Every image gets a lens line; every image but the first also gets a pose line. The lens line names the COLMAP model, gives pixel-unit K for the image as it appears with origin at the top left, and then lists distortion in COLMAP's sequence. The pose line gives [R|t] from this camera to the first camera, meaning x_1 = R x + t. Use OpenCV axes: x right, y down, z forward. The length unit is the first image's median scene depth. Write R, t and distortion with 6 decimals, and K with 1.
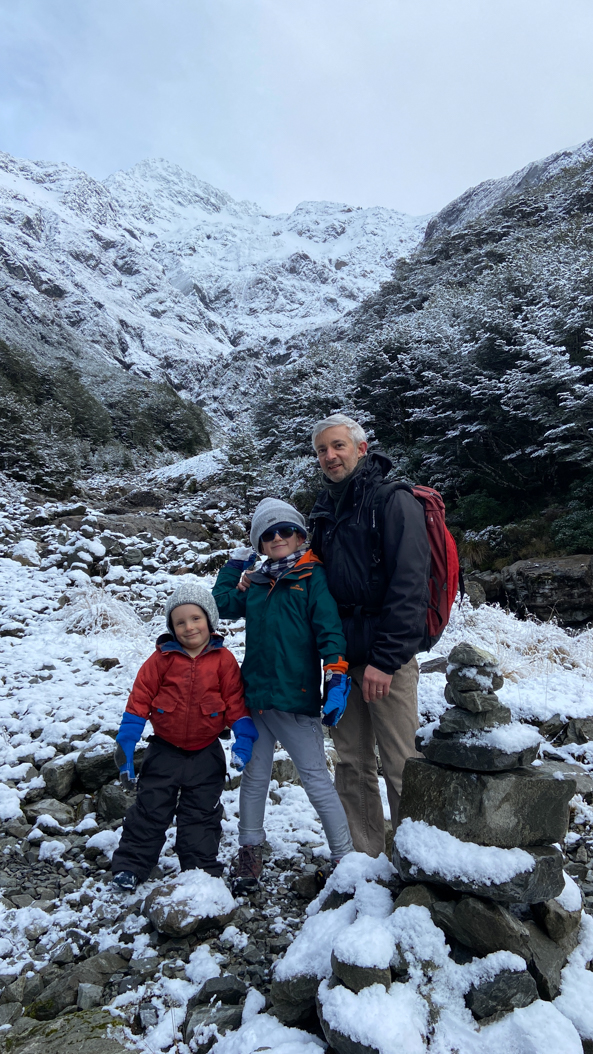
lens RADIAL K [[810.7, 0, 296.5], [0, 810.7, 527.0], [0, 0, 1]] dist [0.145358, -0.170847]
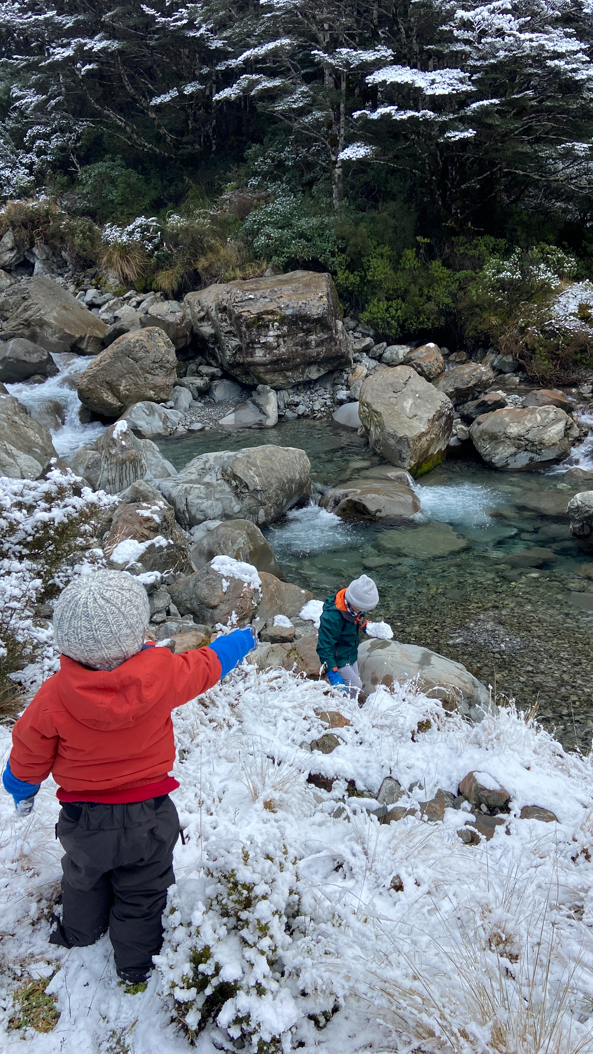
lens RADIAL K [[810.7, 0, 296.5], [0, 810.7, 527.0], [0, 0, 1]] dist [0.145358, -0.170847]
pose [[0.885687, -0.179175, 0.428316, 0.011849], [0.006836, 0.927466, 0.373845, -0.014847], [-0.464232, -0.328181, 0.822670, 0.240555]]
